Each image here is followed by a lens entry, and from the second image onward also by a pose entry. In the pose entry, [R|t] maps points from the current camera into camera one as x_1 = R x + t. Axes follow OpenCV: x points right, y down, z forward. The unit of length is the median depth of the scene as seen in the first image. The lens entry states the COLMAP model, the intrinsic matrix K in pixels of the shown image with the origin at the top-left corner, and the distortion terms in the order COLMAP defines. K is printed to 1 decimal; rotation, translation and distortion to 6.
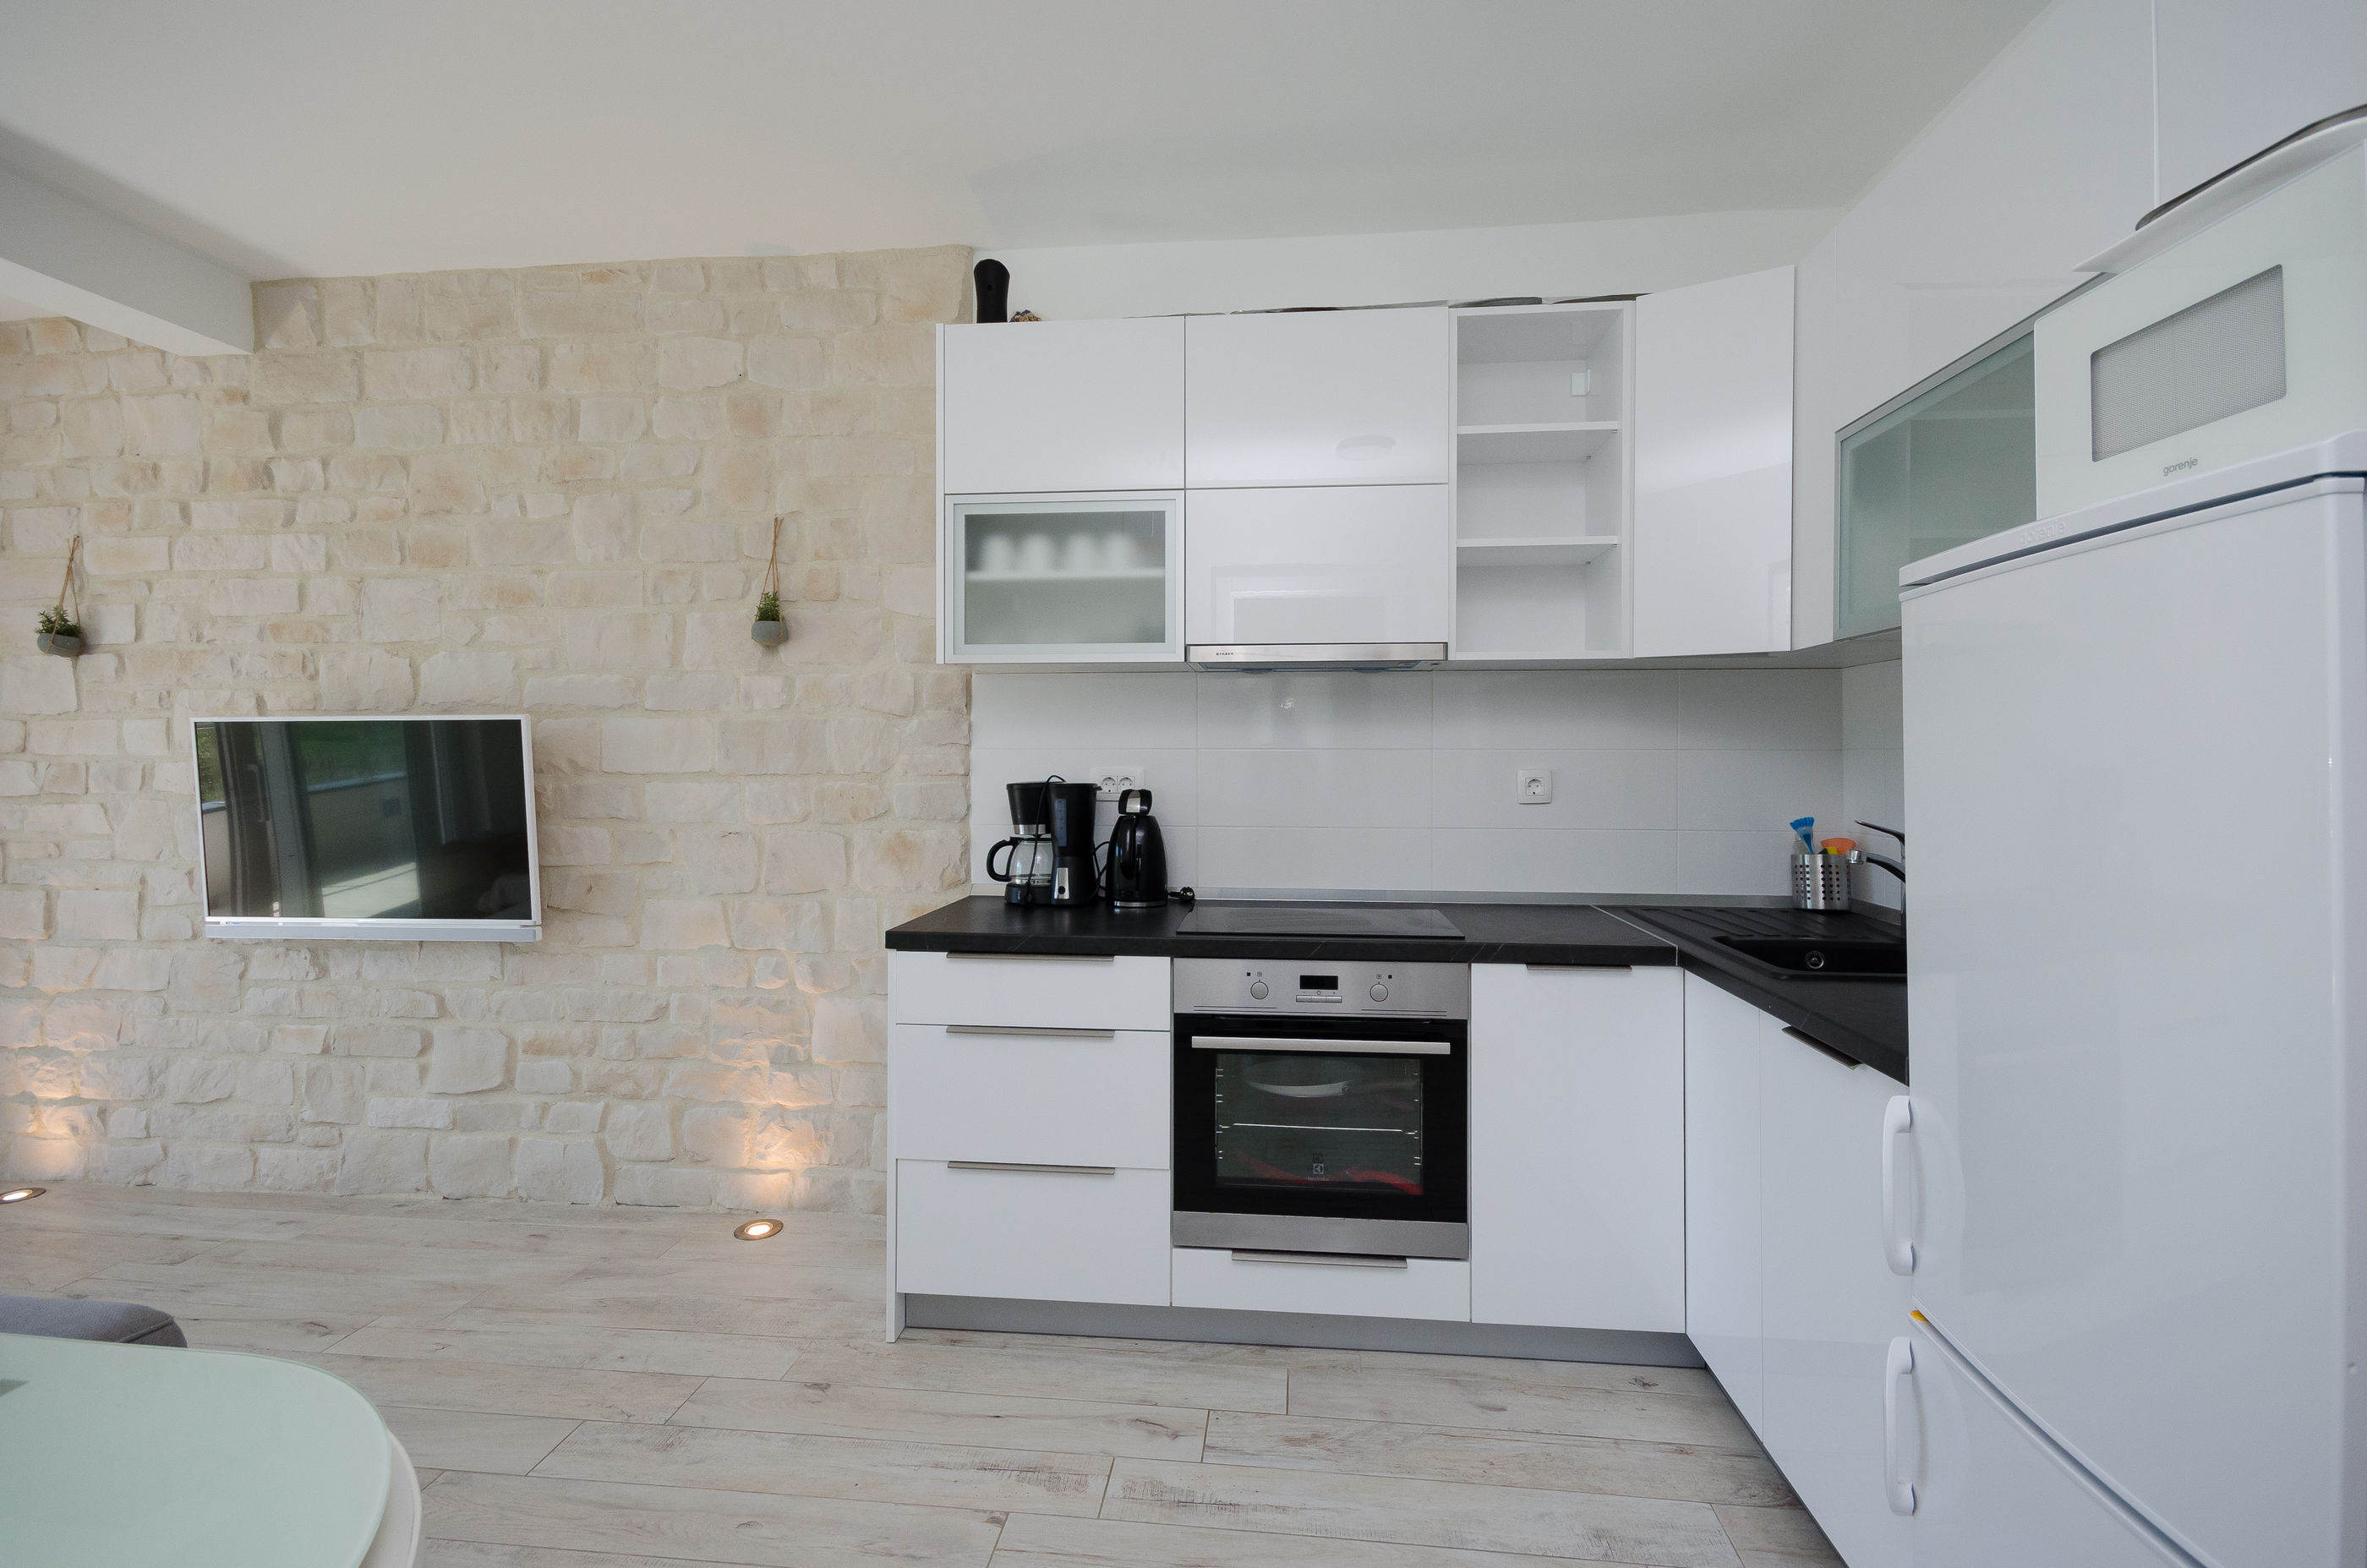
lens RADIAL K [[1062.1, 0, 1193.4], [0, 1062.1, 765.0], [0, 0, 1]] dist [0.009042, -0.003732]
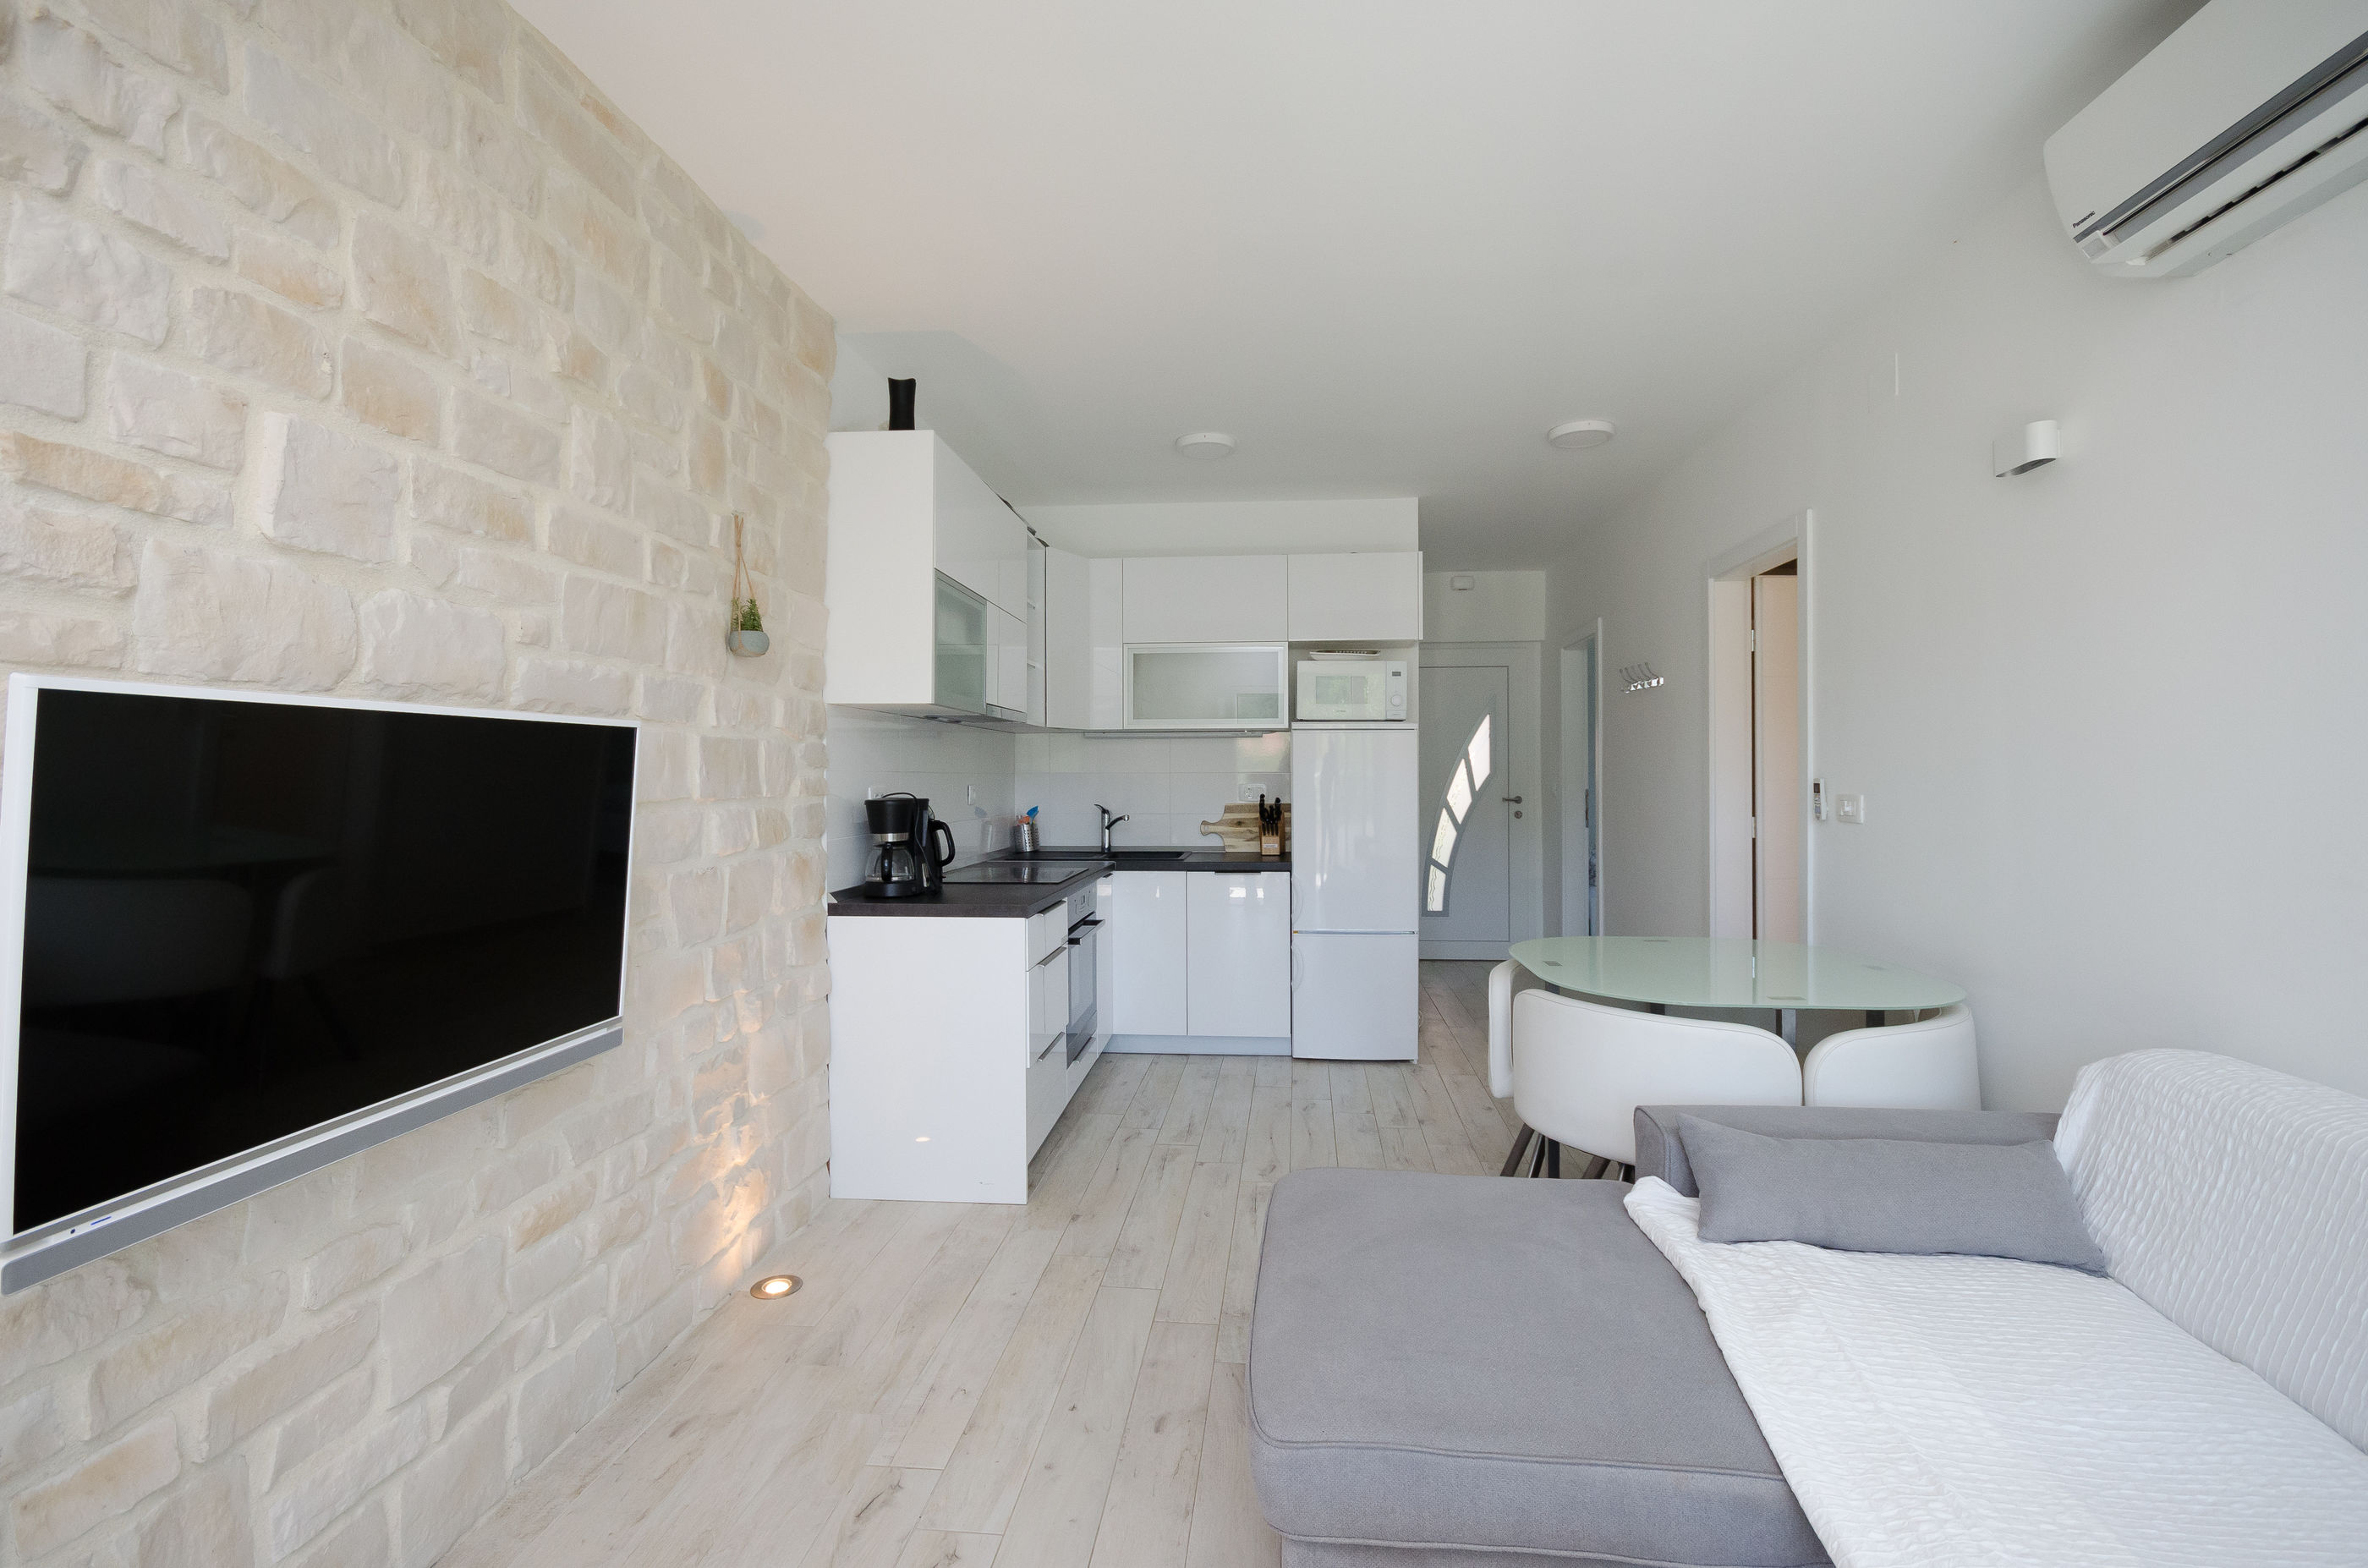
lens RADIAL K [[1062.6, 0, 1191.7], [0, 1062.6, 784.1], [0, 0, 1]] dist [0.009042, -0.003732]
pose [[-0.008202, -0.006968, 0.999942, -1.306948], [0.012562, 0.999896, 0.007071, -0.004838], [-0.999887, 0.012620, -0.008114, 0.623924]]
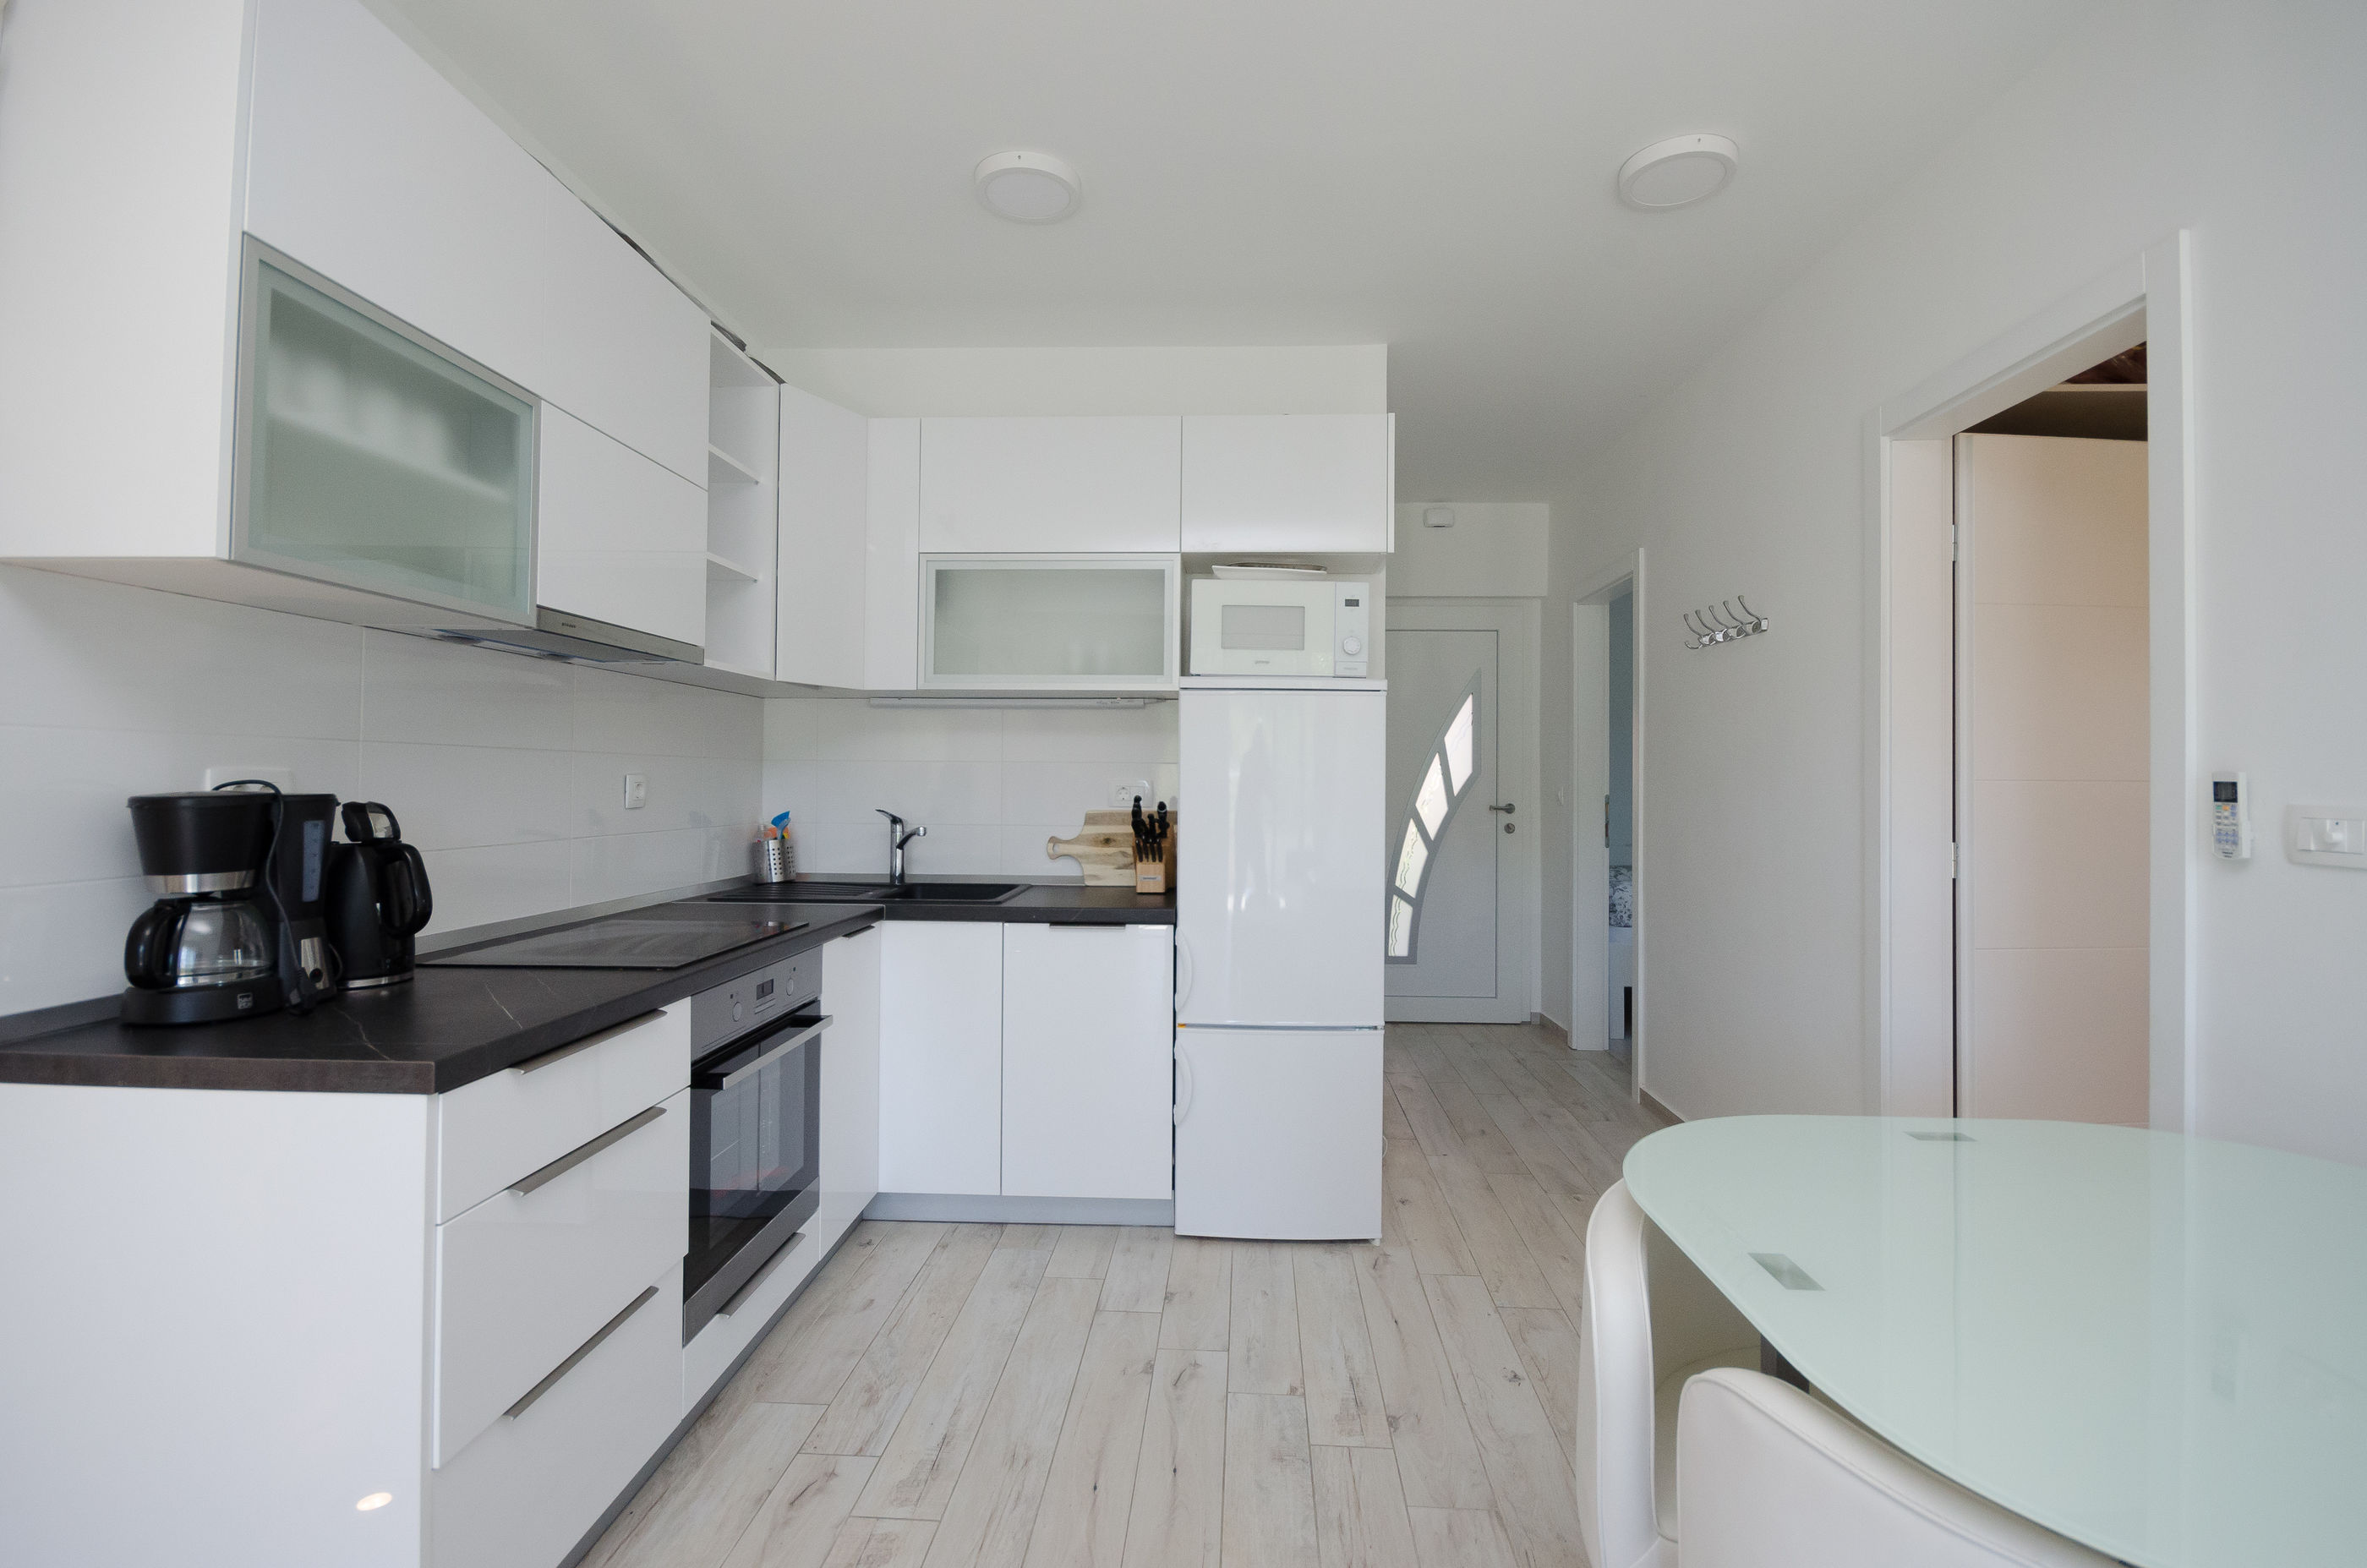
lens RADIAL K [[1062.1, 0, 1194.3], [0, 1062.1, 777.8], [0, 0, 1]] dist [0.009042, -0.003732]
pose [[-0.055082, 0.003176, 0.998477, -0.669662], [0.001392, 0.999994, -0.003104, 0.010154], [-0.998481, 0.001219, -0.055086, 0.498448]]
